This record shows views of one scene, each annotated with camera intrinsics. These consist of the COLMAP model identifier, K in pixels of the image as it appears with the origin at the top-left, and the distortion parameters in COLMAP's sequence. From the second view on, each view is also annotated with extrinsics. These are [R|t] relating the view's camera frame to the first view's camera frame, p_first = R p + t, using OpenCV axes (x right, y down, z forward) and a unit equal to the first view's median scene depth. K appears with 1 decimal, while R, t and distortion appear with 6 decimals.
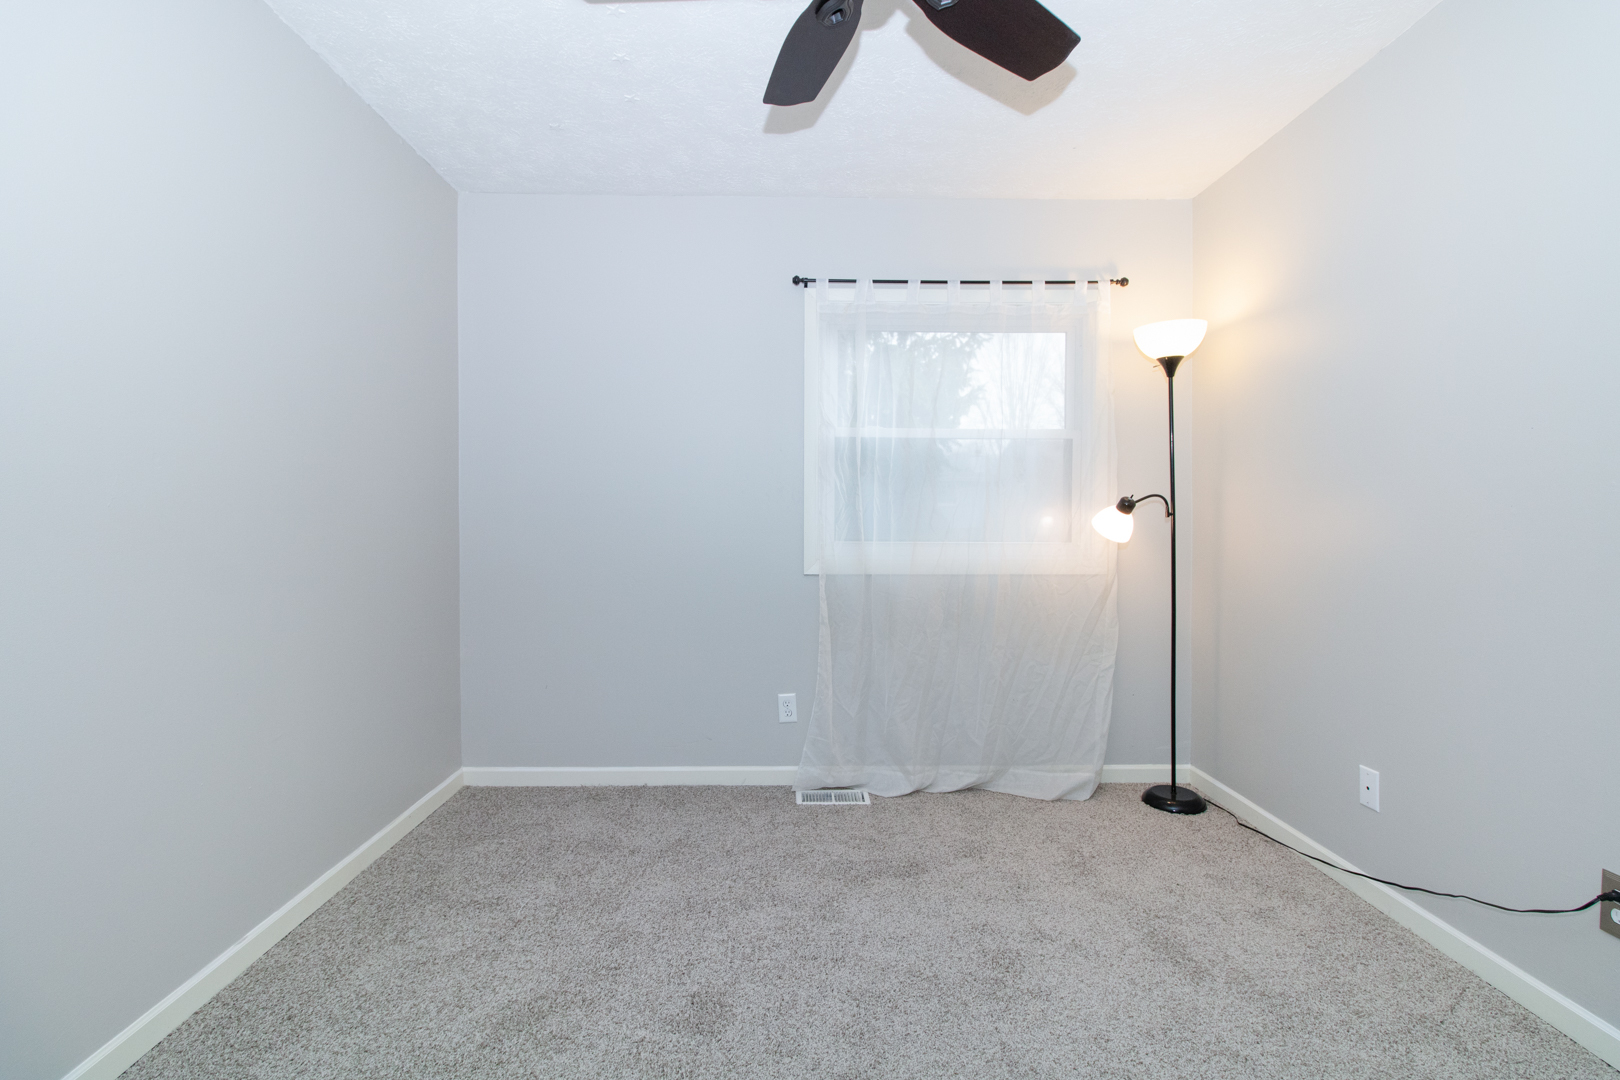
lens RADIAL K [[752.0, 0, 830.2], [0, 752.0, 526.8], [0, 0, 1]] dist [0.000981, 0.000329]
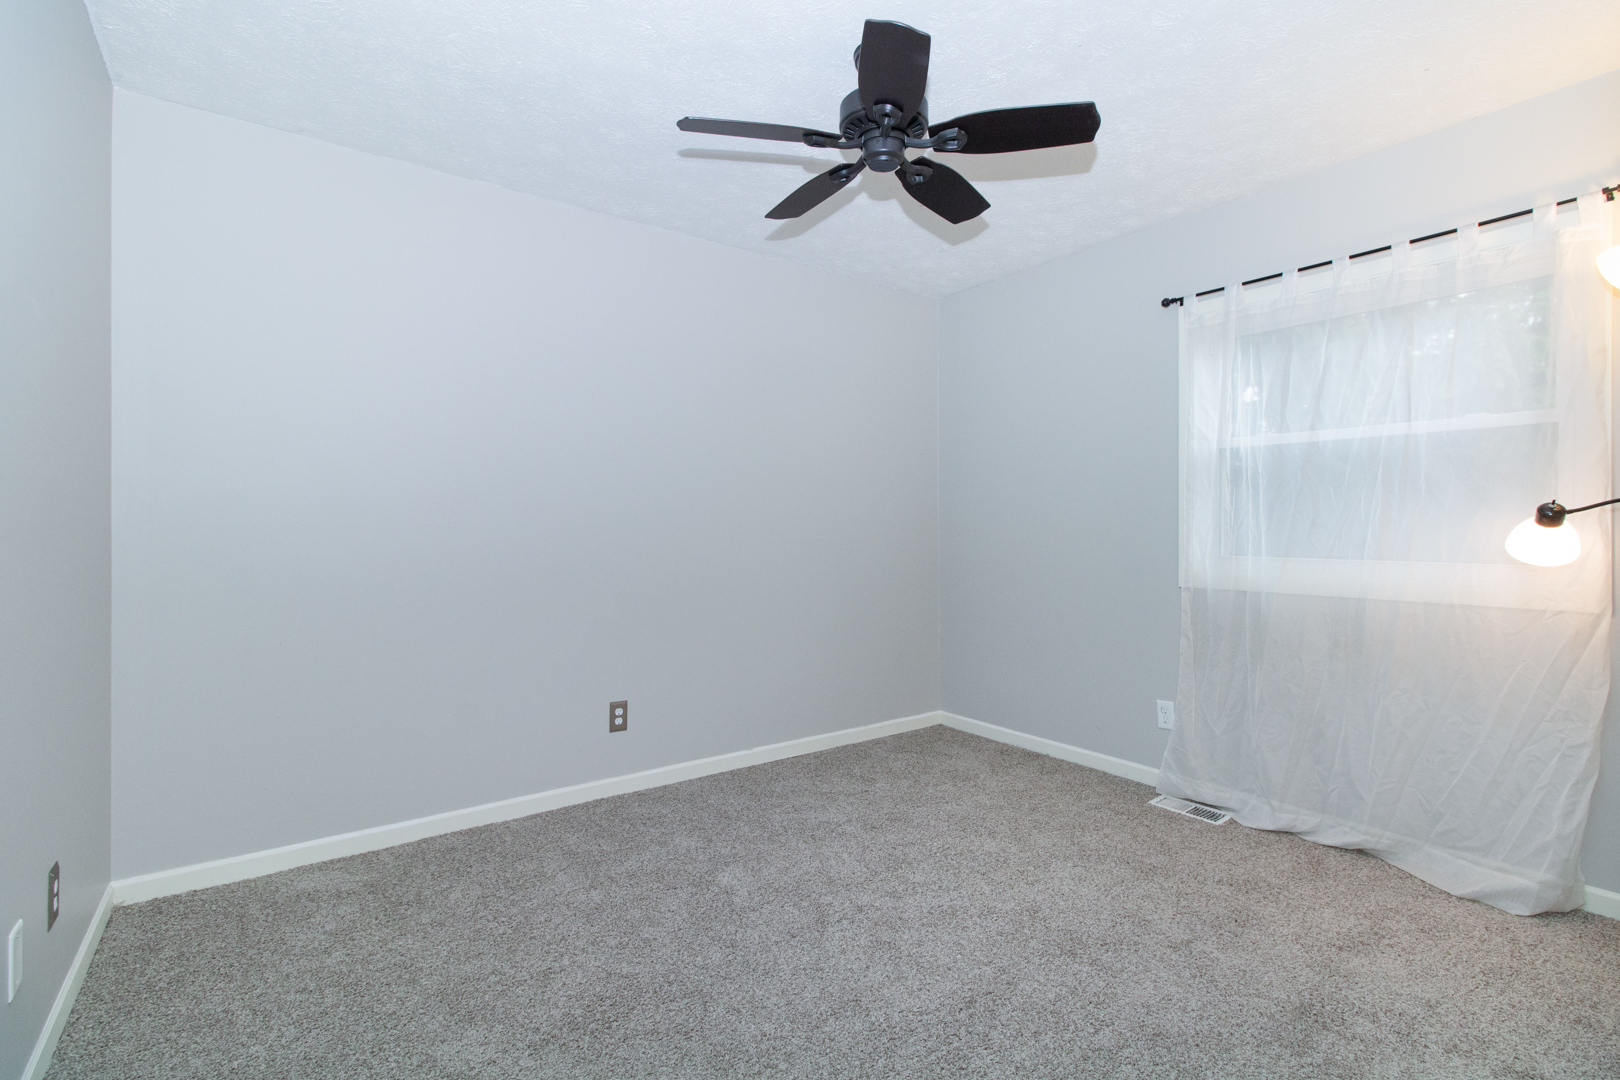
lens RADIAL K [[742.5, 0, 820.3], [0, 742.5, 534.4], [0, 0, 1]] dist [0.000377, 0.000267]
pose [[0.588283, 0.006155, -0.808631, 0.504298], [-0.010734, 0.999942, -0.000198, -0.002315], [0.808584, 0.008796, 0.588316, 0.012800]]
